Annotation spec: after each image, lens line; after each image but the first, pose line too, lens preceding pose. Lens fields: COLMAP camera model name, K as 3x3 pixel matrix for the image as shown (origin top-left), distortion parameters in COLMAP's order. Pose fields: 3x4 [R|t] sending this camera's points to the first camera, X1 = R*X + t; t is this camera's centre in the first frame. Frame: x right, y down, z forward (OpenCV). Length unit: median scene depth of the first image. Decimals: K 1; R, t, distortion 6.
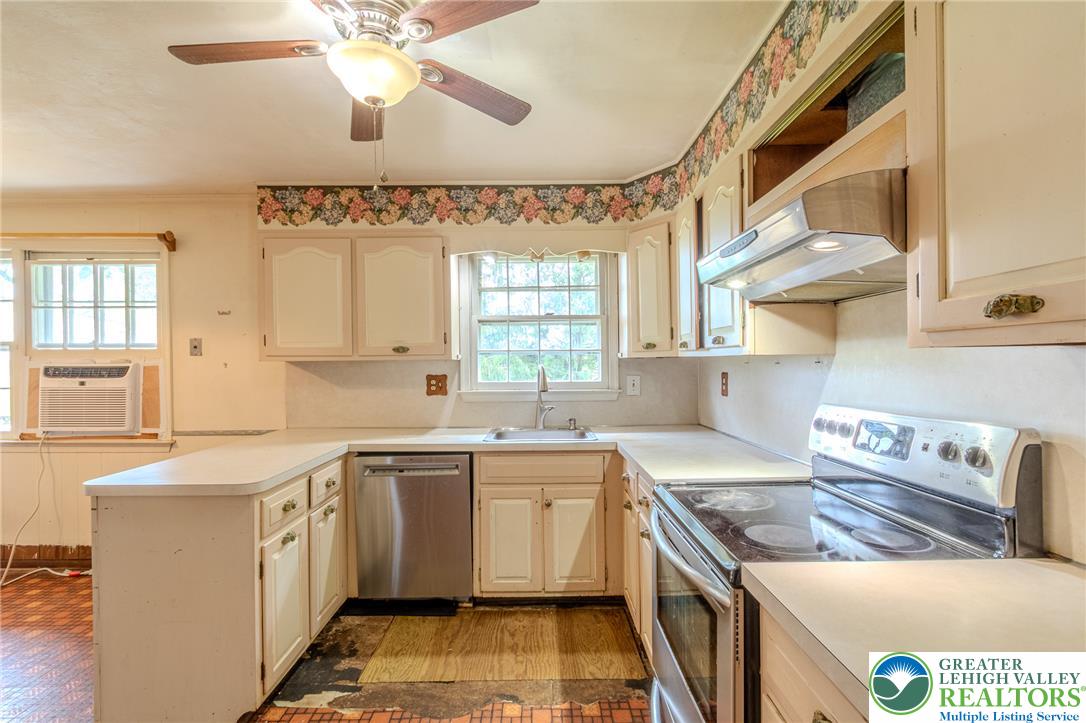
lens RADIAL K [[504.3, 0, 542.9], [0, 504.3, 367.5], [0, 0, 1]] dist [-0.000199, -0.000669]
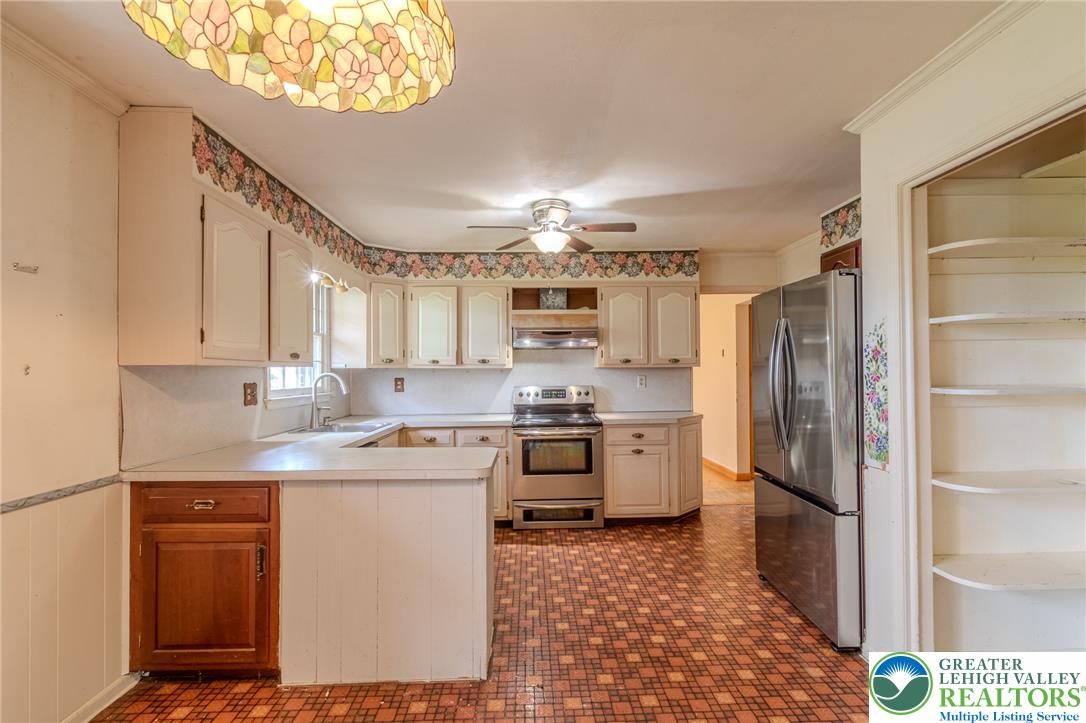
lens RADIAL K [[504.3, 0, 542.9], [0, 504.3, 367.5], [0, 0, 1]] dist [-0.000199, -0.000669]
pose [[-0.009306, 0.017106, 0.999810, -1.261525], [0.013336, 0.999767, -0.016982, 0.009875], [-0.999868, 0.013175, -0.009532, 0.523102]]
